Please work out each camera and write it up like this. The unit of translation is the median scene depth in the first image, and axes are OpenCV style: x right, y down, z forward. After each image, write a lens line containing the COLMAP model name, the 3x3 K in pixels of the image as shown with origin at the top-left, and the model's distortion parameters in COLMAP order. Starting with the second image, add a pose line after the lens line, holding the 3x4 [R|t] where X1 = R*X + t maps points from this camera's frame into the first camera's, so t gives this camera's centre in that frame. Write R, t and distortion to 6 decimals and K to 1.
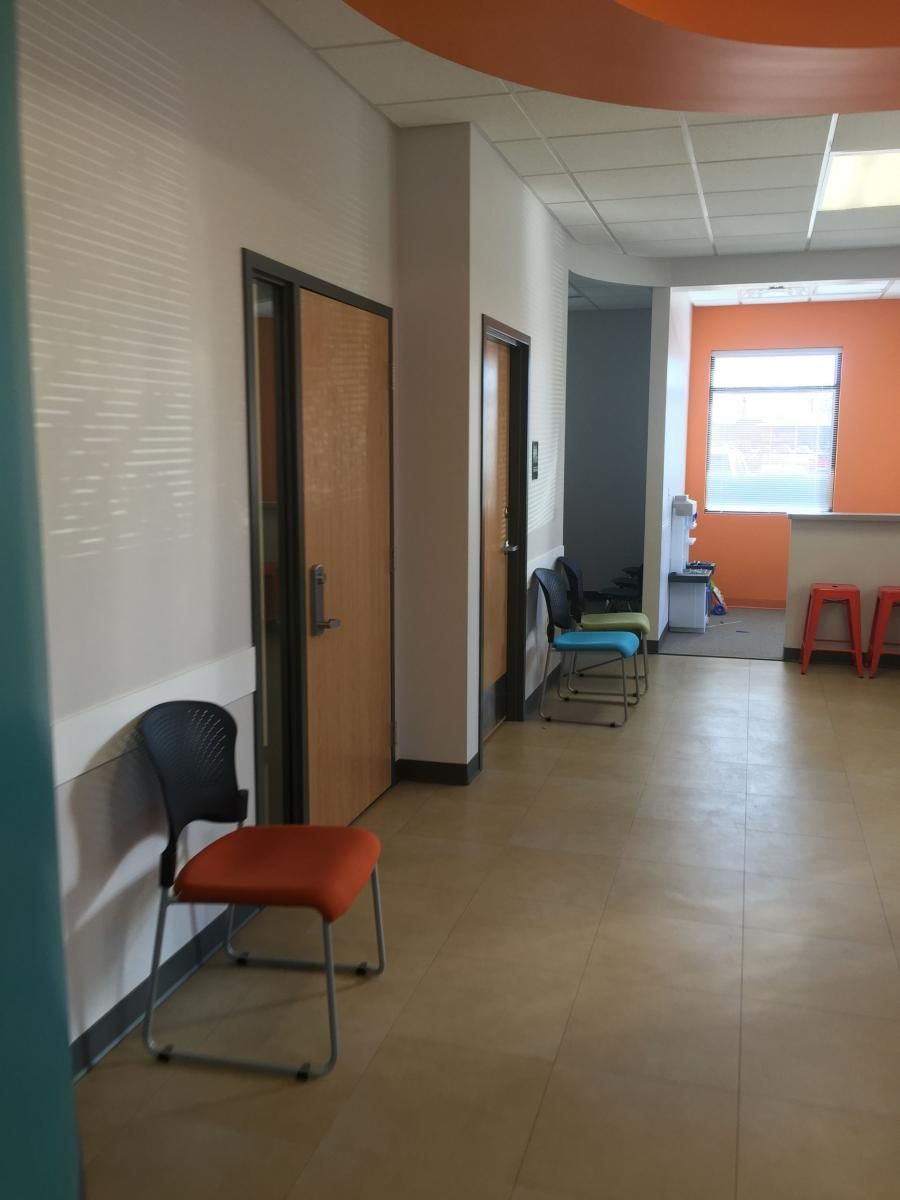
lens RADIAL K [[1082.2, 0, 450.0], [0, 1082.2, 600.0], [0, 0, 1]] dist [0.092670, 0.001521]
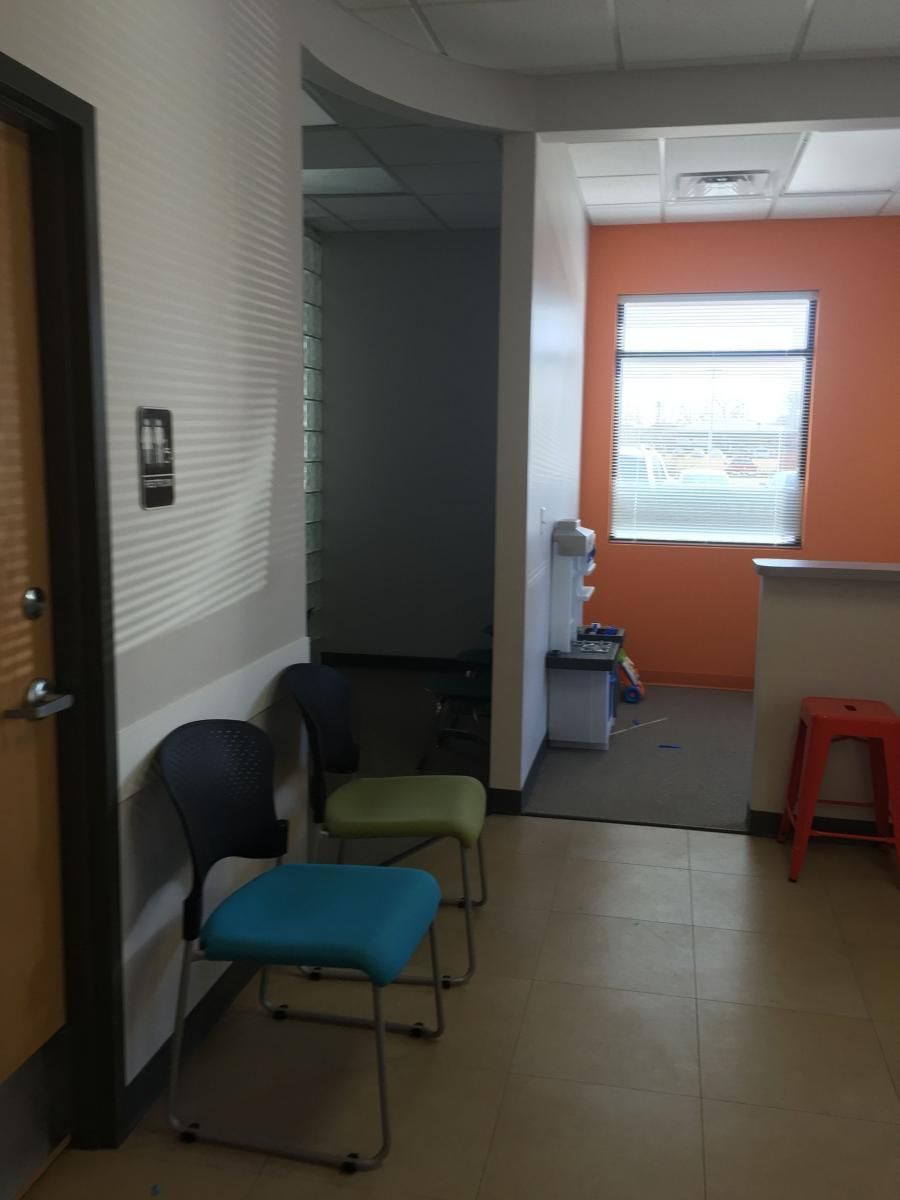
lens RADIAL K [[833.8, 0, 454.3], [0, 833.8, 562.1], [0, 0, 1]] dist [0.058316, -0.000107]
pose [[0.999598, 0.001497, 0.028329, 0.137695], [-0.001221, 0.999952, -0.009767, -0.069391], [-0.028342, 0.009728, 0.999551, 0.544456]]
